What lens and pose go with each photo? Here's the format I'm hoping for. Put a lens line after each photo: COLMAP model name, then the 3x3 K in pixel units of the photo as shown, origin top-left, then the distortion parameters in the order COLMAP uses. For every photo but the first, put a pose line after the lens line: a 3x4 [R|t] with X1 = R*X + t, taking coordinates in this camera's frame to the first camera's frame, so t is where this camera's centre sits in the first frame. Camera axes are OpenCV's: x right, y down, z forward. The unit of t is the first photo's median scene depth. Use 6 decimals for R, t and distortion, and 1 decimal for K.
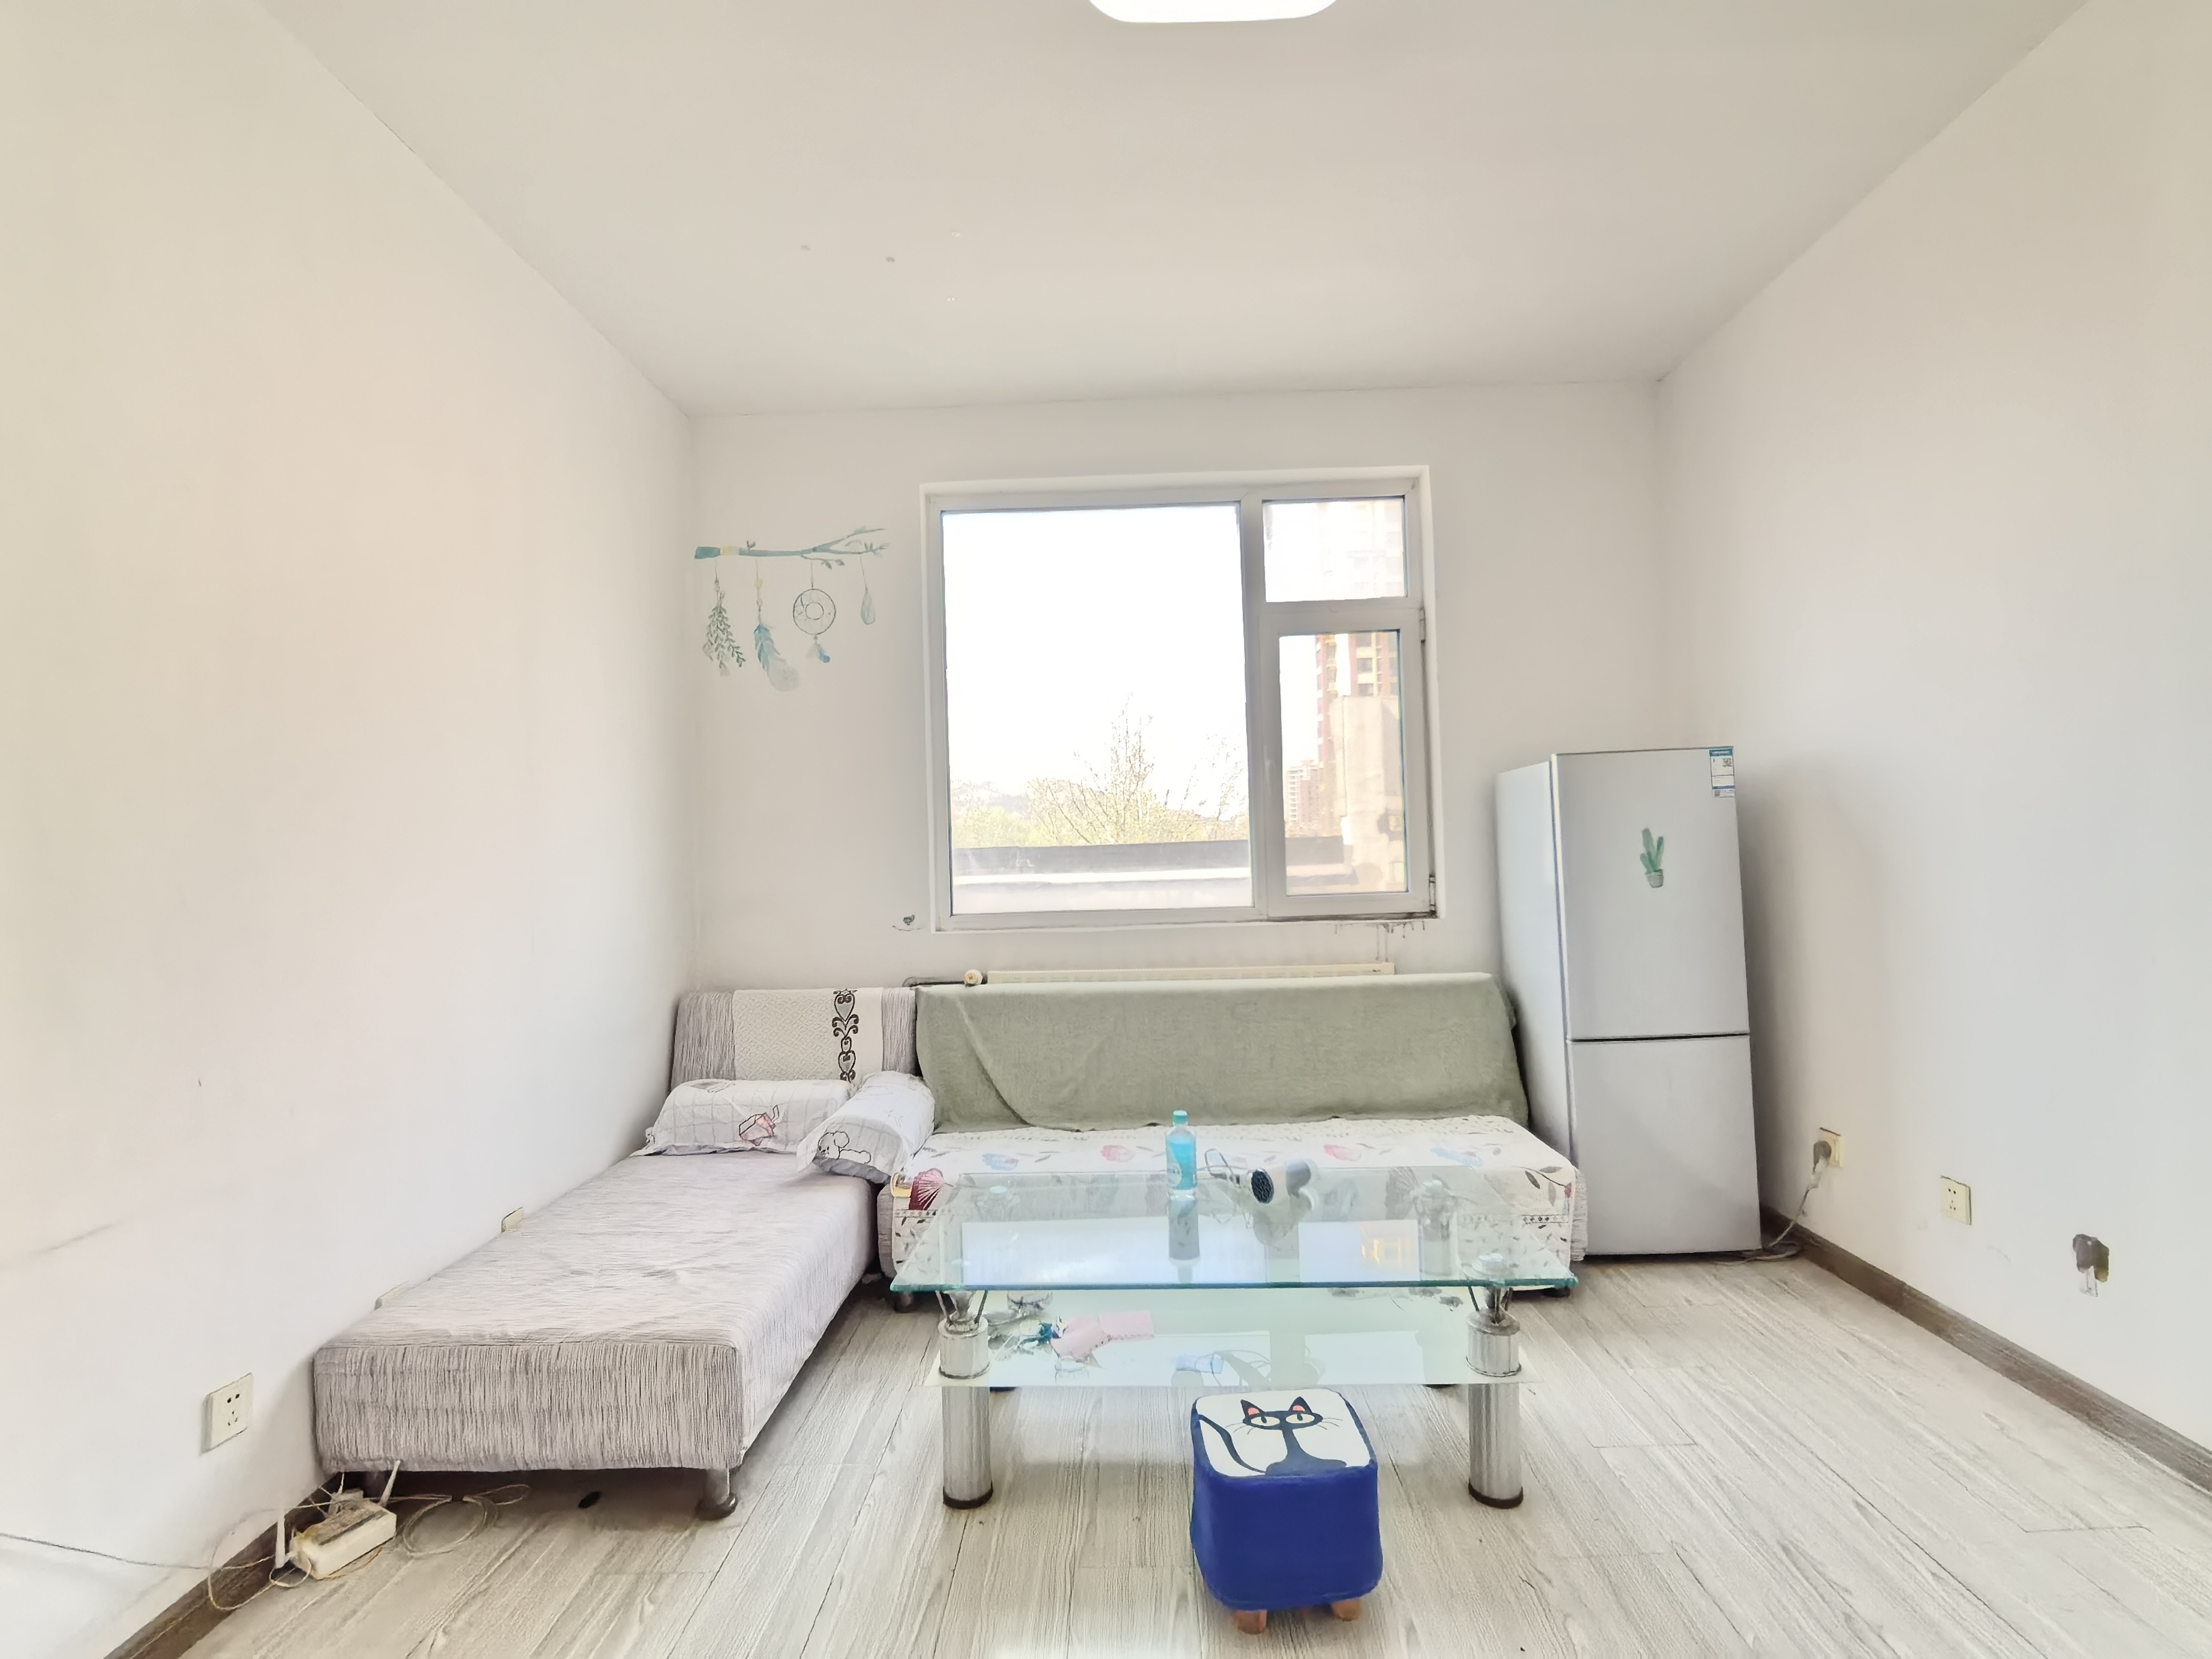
lens RADIAL K [[1048.6, 0, 1109.6], [0, 1048.6, 838.9], [0, 0, 1]] dist [-0.008849, -0.000364]
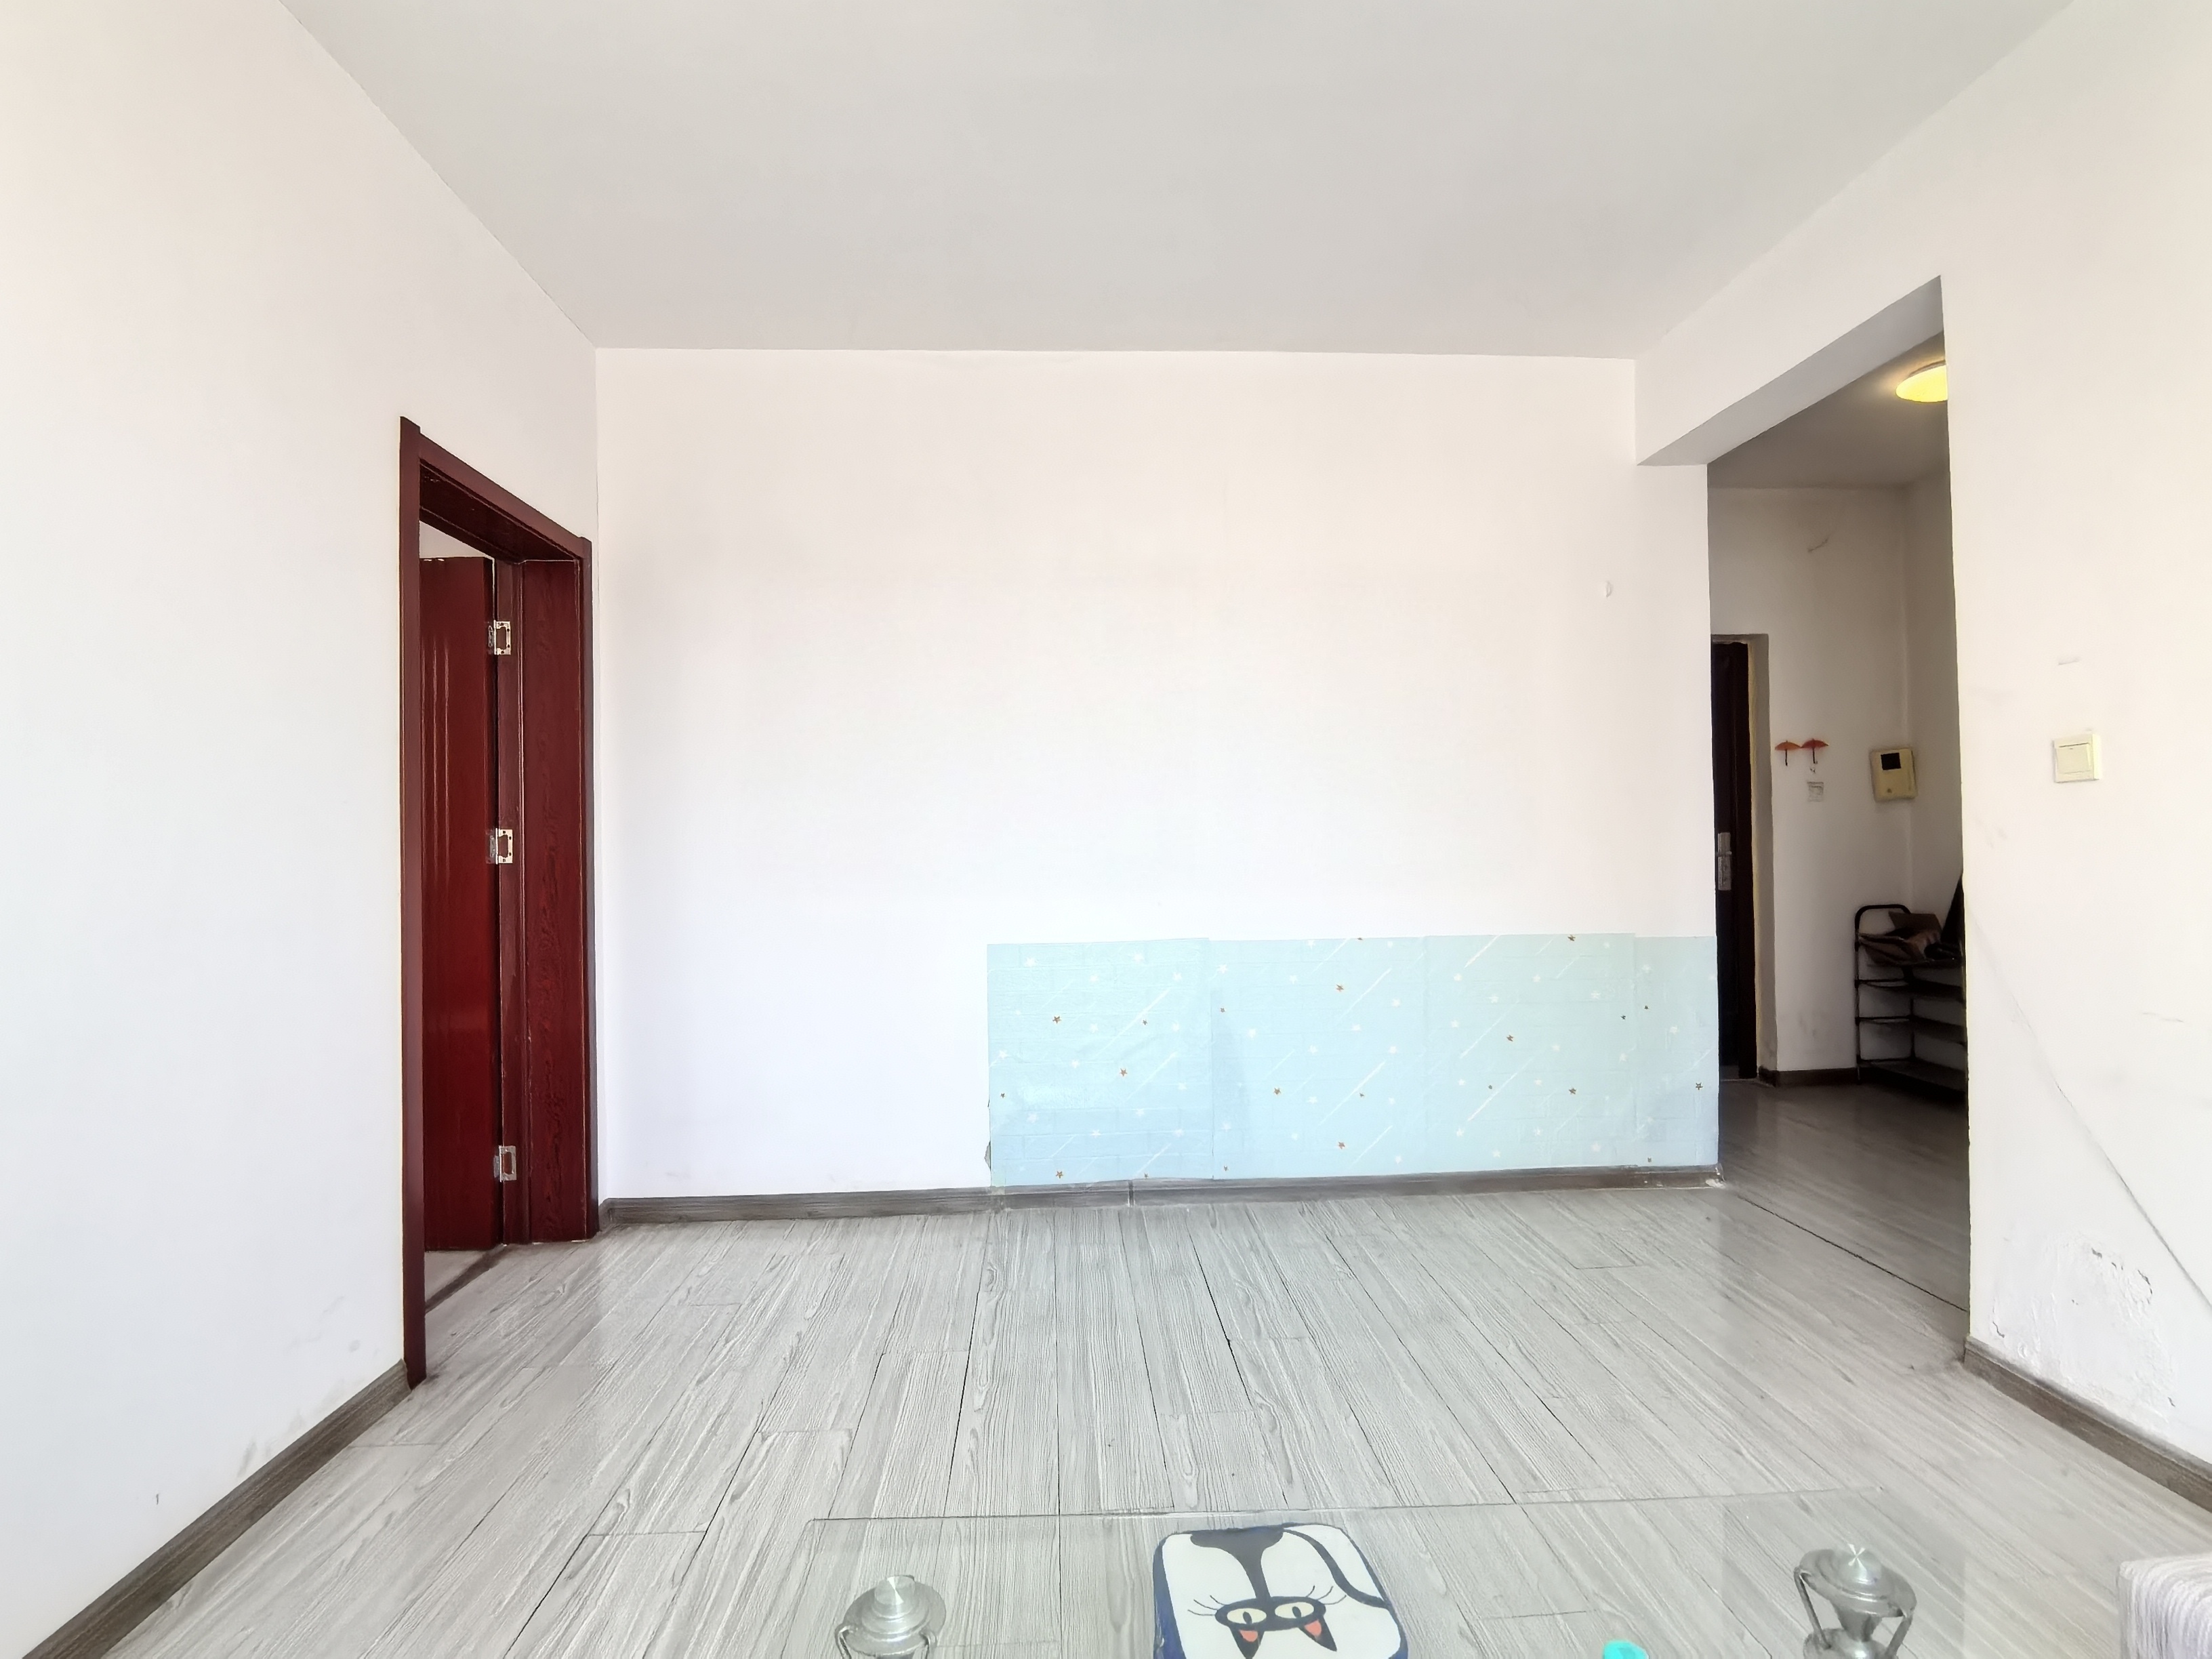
lens RADIAL K [[1056.0, 0, 1106.0], [0, 1056.0, 829.5], [0, 0, 1]] dist [-0.008992, -0.000156]
pose [[-0.996313, 0.043733, -0.073813, 0.161572], [0.045401, 0.998747, -0.021070, 0.014050], [0.072799, -0.024343, -0.997049, 0.904395]]
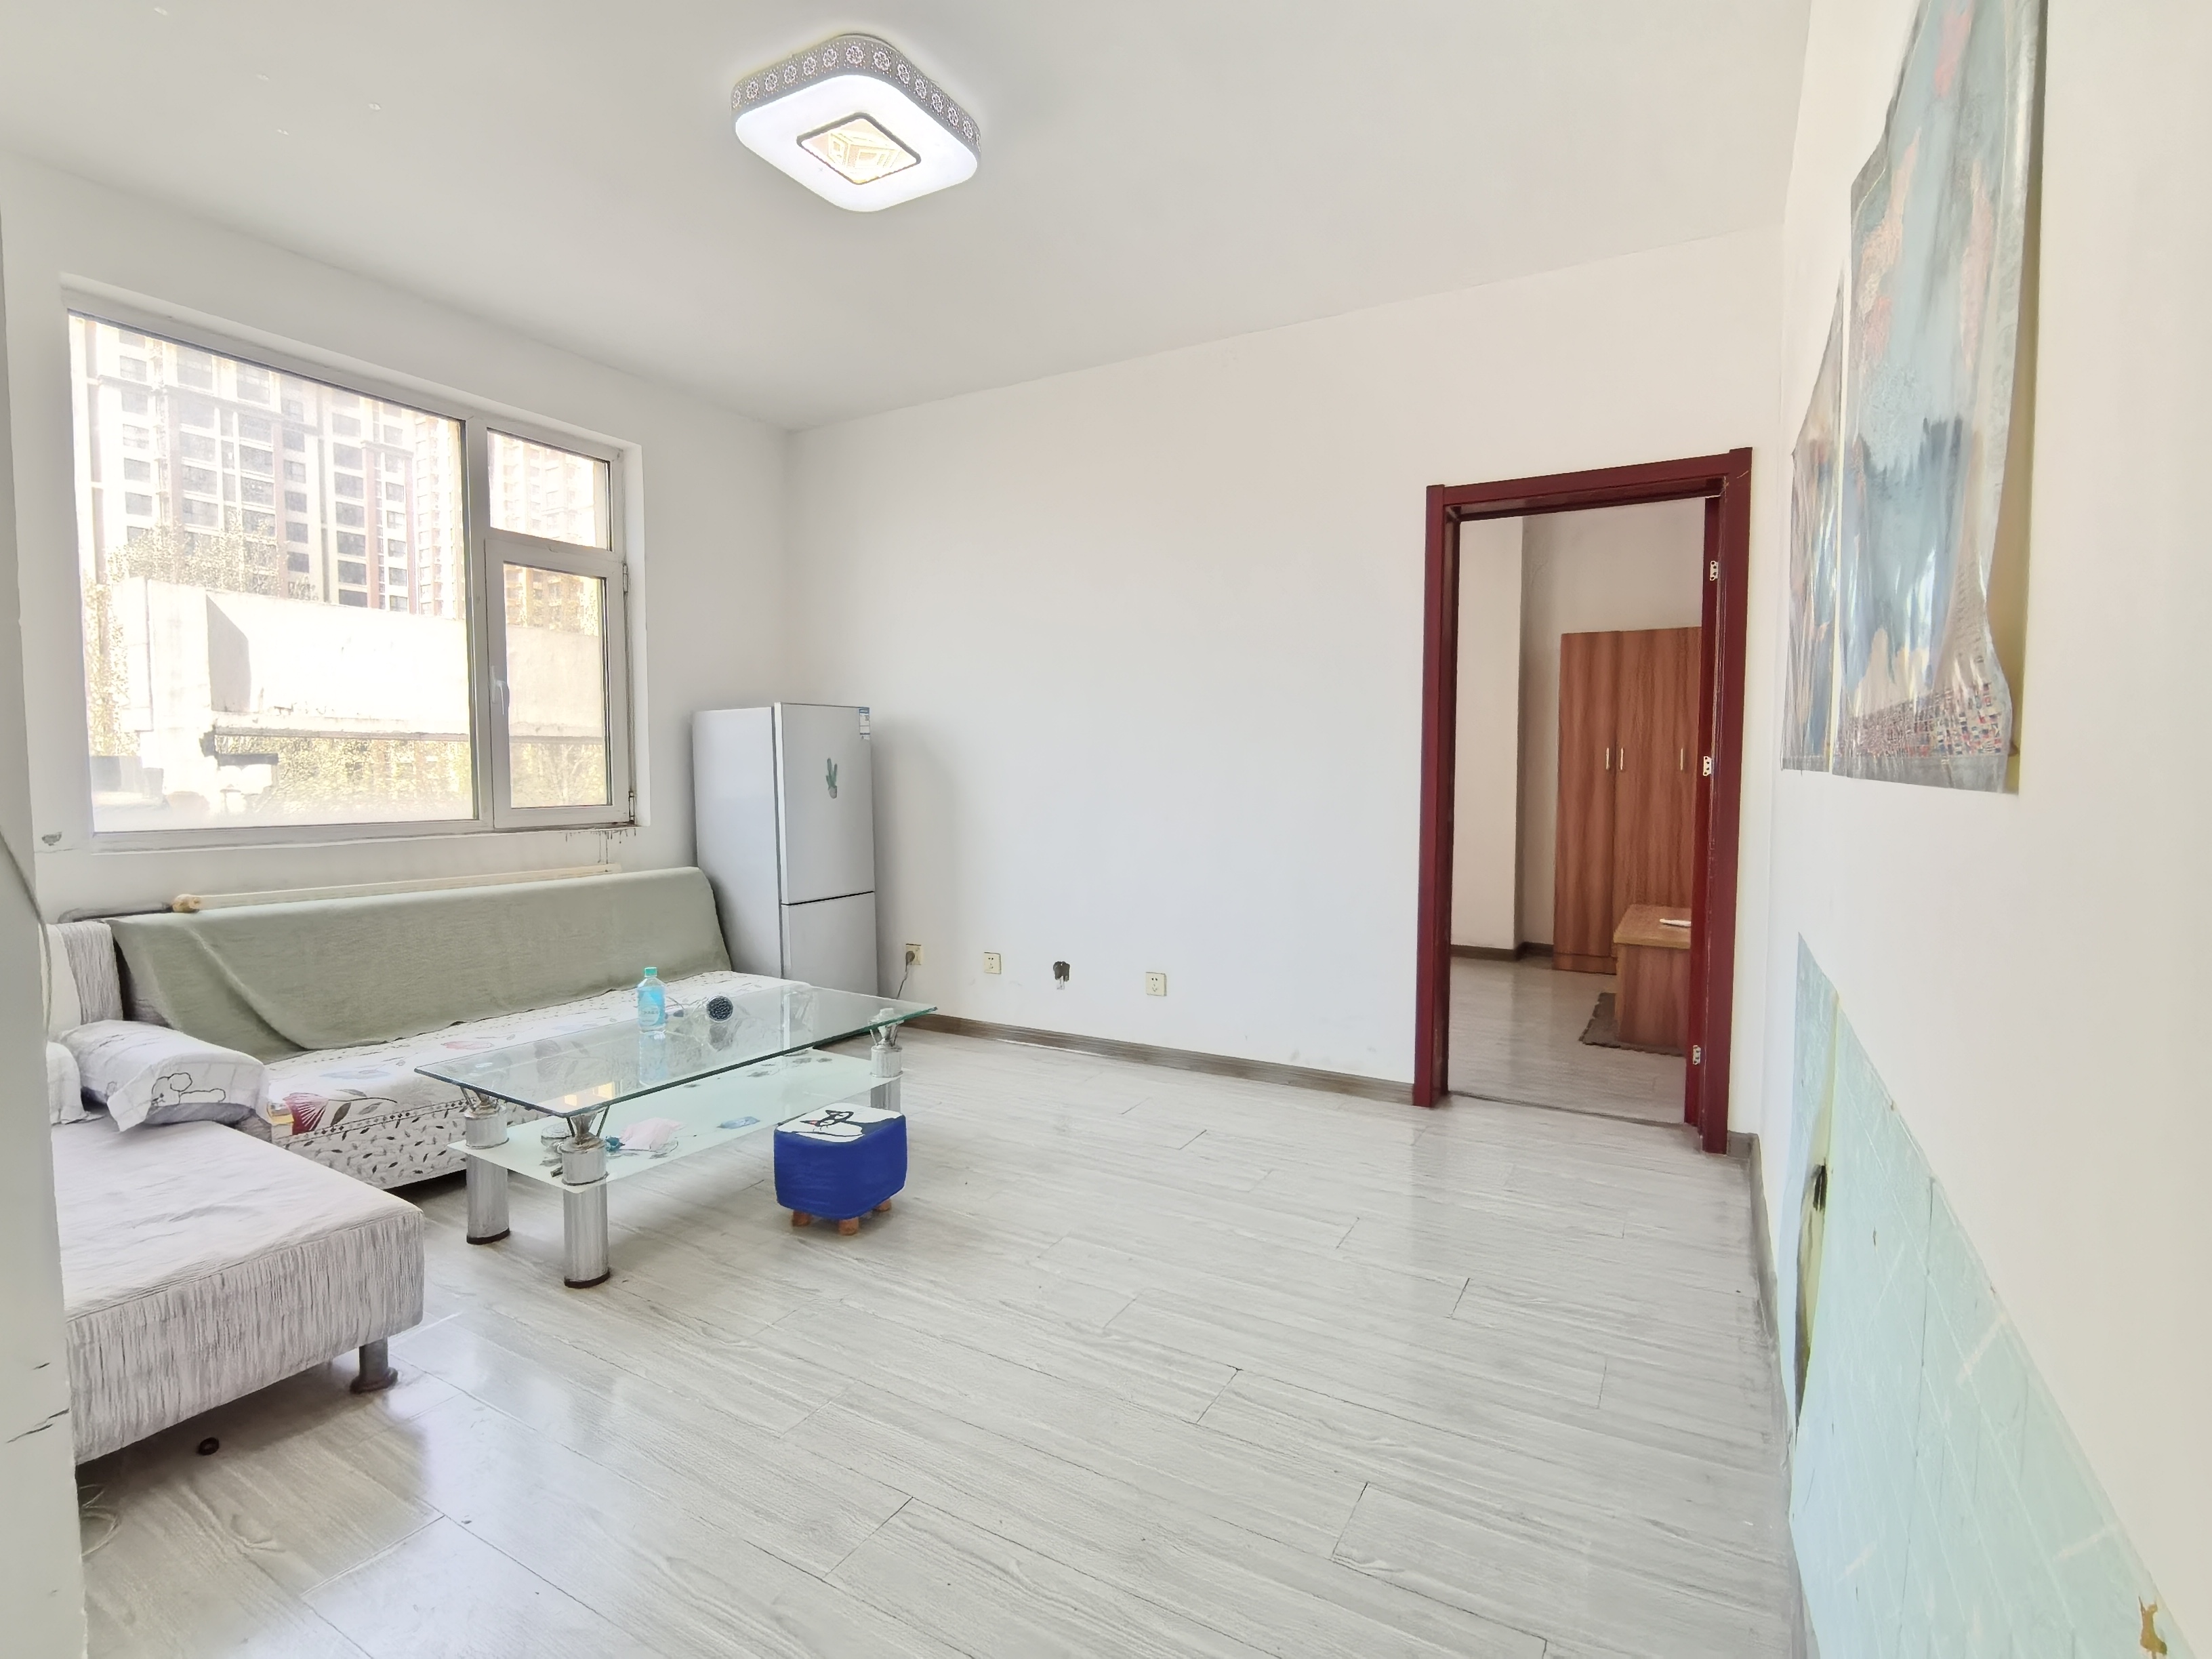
lens RADIAL K [[1056.0, 0, 1106.0], [0, 1056.0, 829.5], [0, 0, 1]] dist [-0.008992, -0.000156]
pose [[0.481852, -0.018427, 0.876059, -0.541654], [-0.025513, 0.999060, 0.035047, 0.025260], [-0.875881, -0.039238, 0.480929, -0.061364]]
